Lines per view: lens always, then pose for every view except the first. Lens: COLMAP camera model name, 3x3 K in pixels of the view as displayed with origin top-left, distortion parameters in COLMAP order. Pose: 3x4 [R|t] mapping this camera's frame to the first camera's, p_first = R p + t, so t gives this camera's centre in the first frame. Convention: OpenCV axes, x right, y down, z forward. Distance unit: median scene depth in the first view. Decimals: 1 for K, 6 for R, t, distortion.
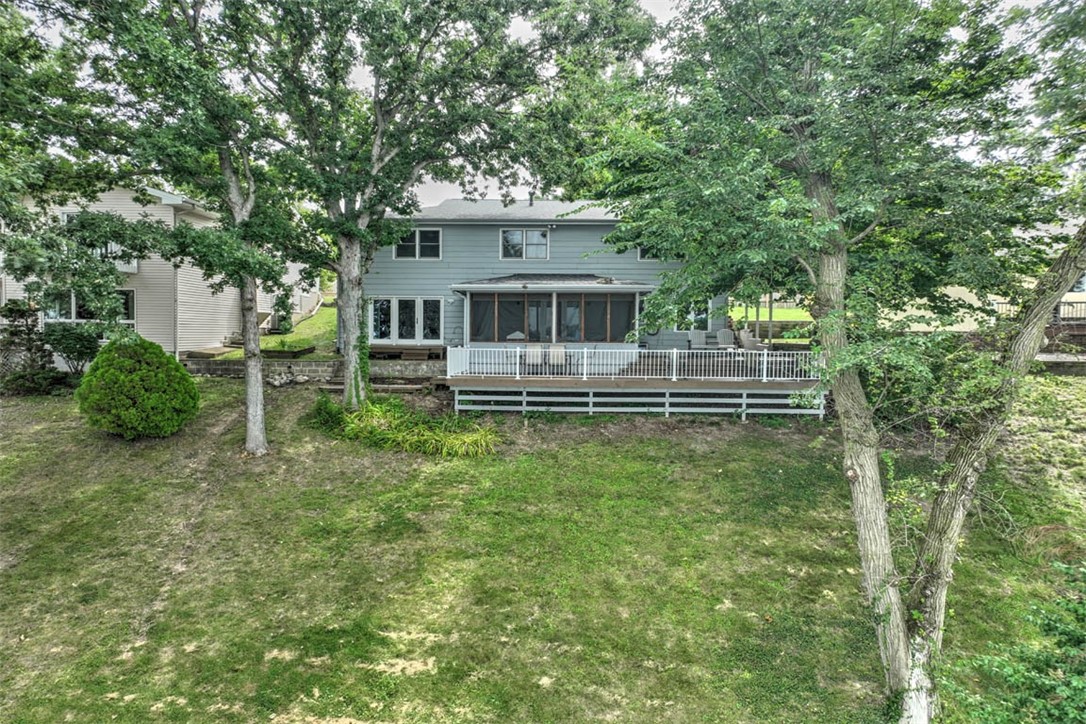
lens RADIAL K [[757.2, 0, 547.7], [0, 757.2, 390.9], [0, 0, 1]] dist [-0.002668, 0.021633]
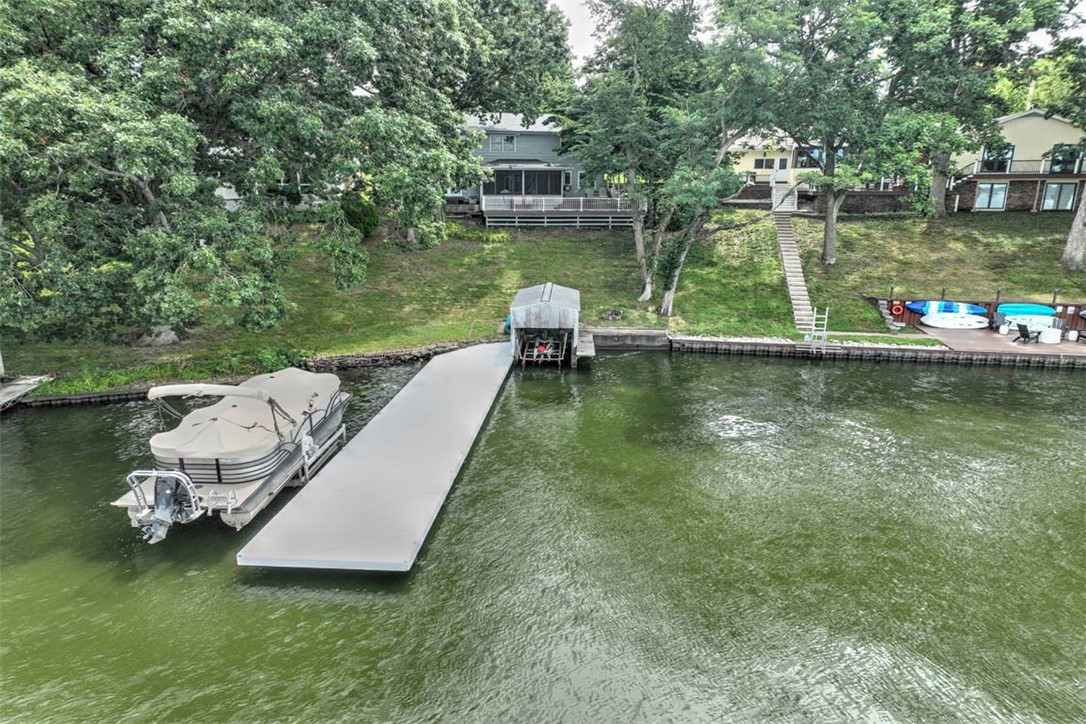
lens RADIAL K [[757.2, 0, 547.7], [0, 757.2, 390.9], [0, 0, 1]] dist [-0.002668, 0.021633]
pose [[0.987947, -0.042246, 0.148913, -0.294656], [0.014039, 0.982527, 0.185592, 0.092584], [-0.154152, -0.181265, 0.971278, -1.302424]]
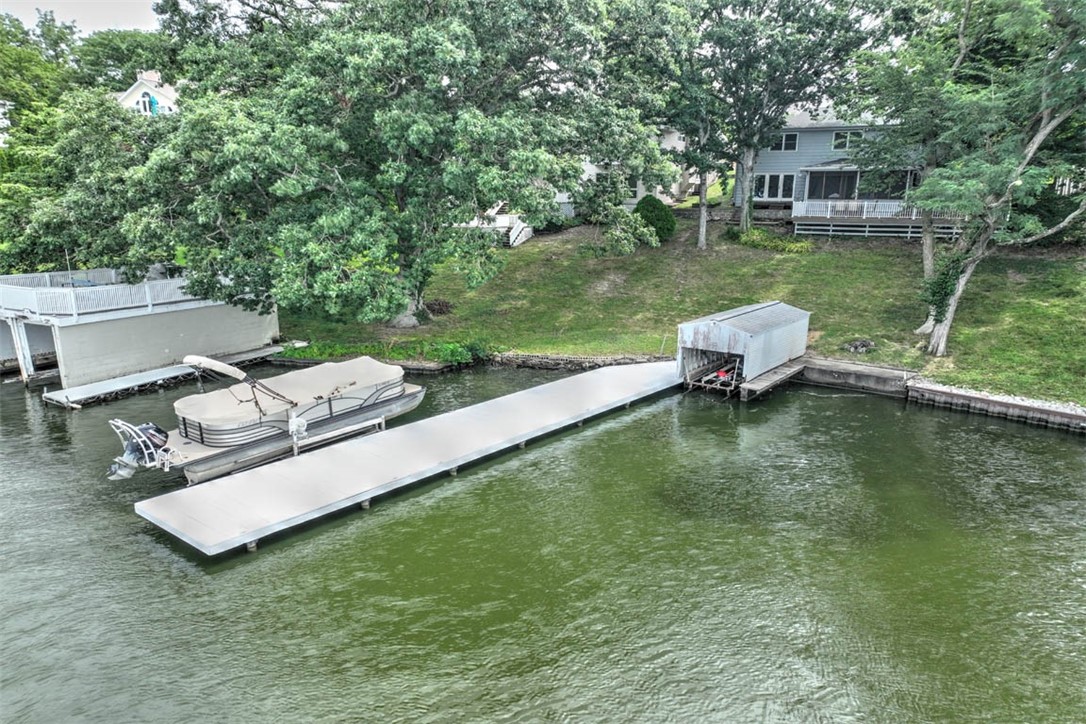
lens RADIAL K [[757.2, 0, 547.7], [0, 757.2, 390.9], [0, 0, 1]] dist [-0.002668, 0.021633]
pose [[0.896505, 0.108441, -0.429558, 0.198766], [-0.030618, 0.982428, 0.184112, 0.085122], [0.441975, -0.151905, 0.884072, -1.131387]]
